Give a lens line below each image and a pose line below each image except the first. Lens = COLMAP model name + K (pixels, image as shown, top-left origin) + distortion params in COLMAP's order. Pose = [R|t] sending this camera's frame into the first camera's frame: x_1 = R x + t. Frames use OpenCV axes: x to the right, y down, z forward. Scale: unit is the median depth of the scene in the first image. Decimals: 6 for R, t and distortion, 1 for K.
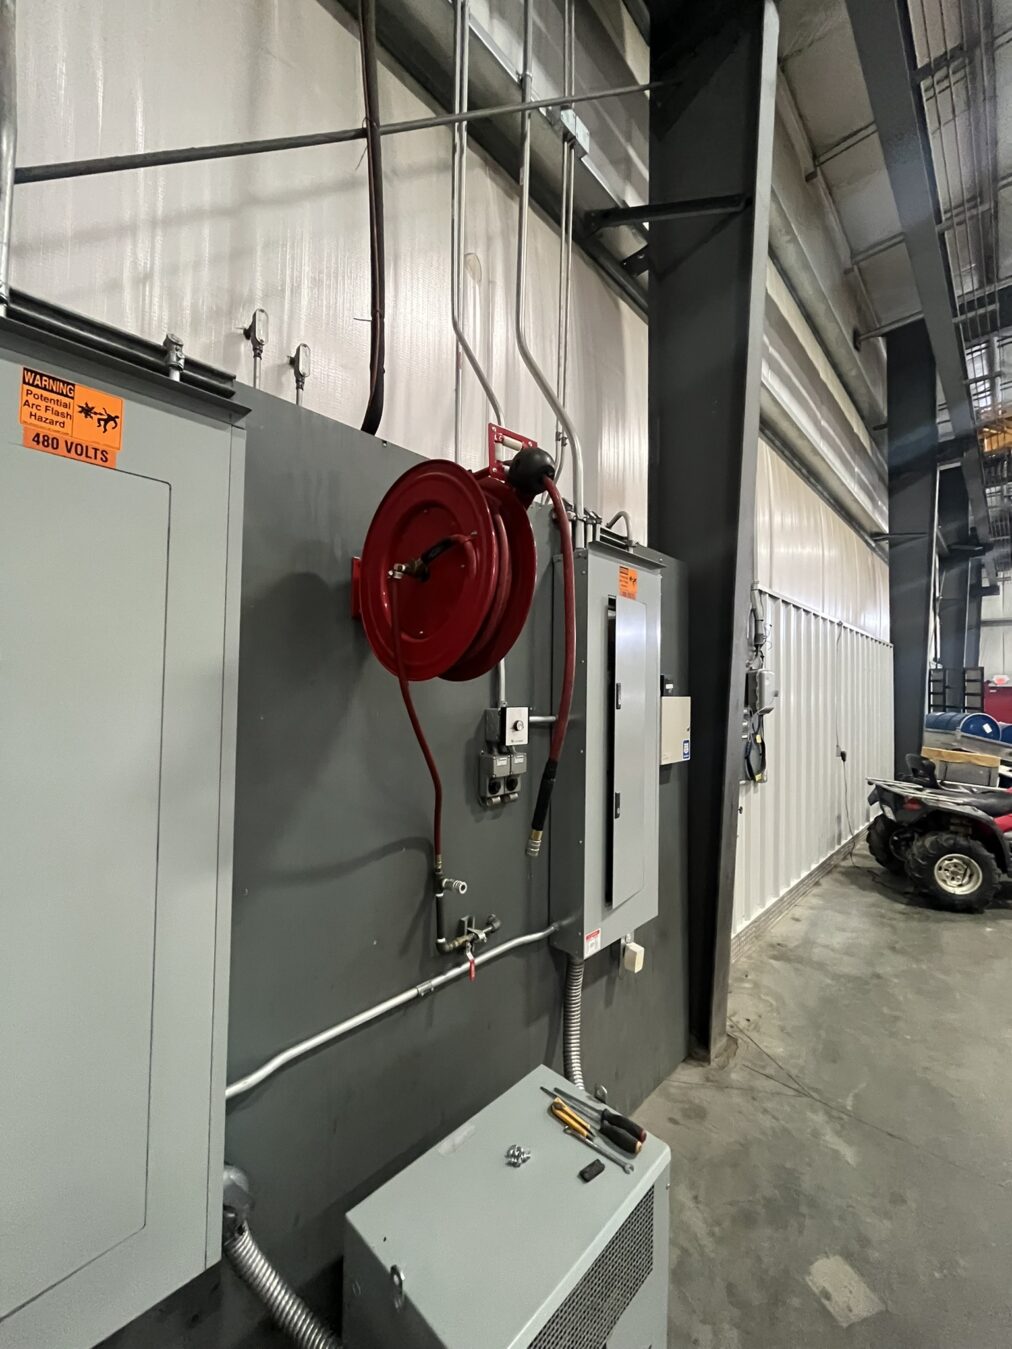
lens RADIAL K [[544.4, 0, 504.8], [0, 544.4, 671.8], [0, 0, 1]] dist [-0.006077, 0.000849]
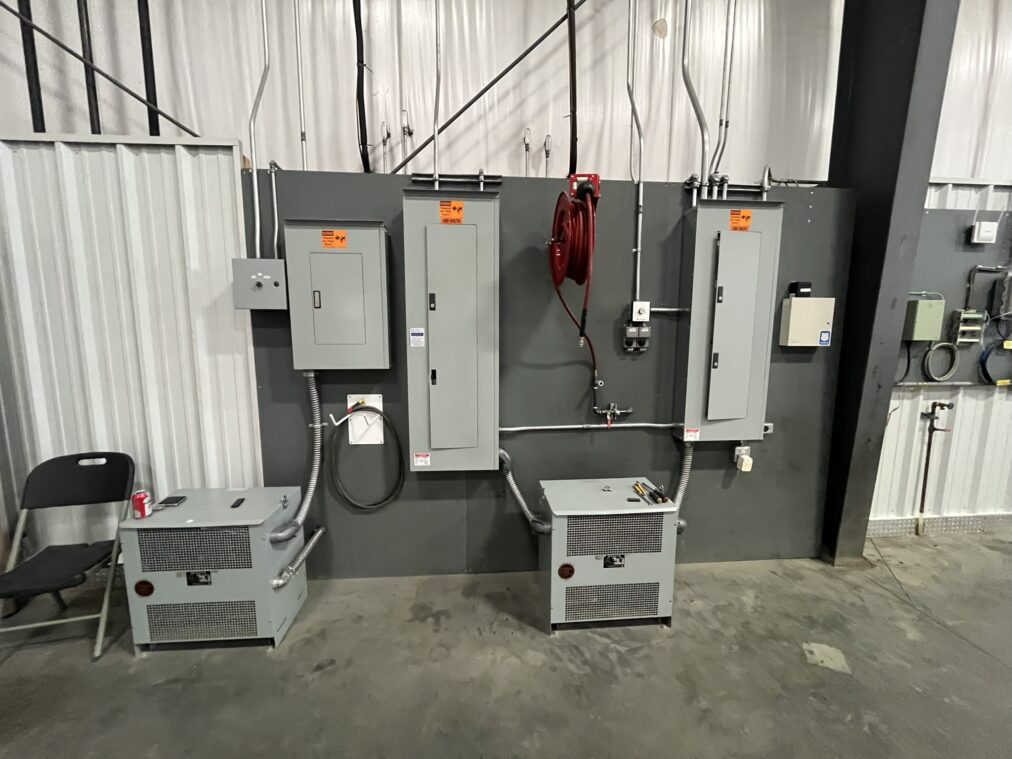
lens RADIAL K [[408.4, 0, 507.0], [0, 408.4, 380.0], [0, 0, 1]] dist [-0.006077, 0.000849]
pose [[0.744512, 0.069468, -0.663985, 0.644315], [0.031729, 0.989766, 0.139129, 0.123426], [0.666855, -0.124651, 0.734688, -0.410519]]
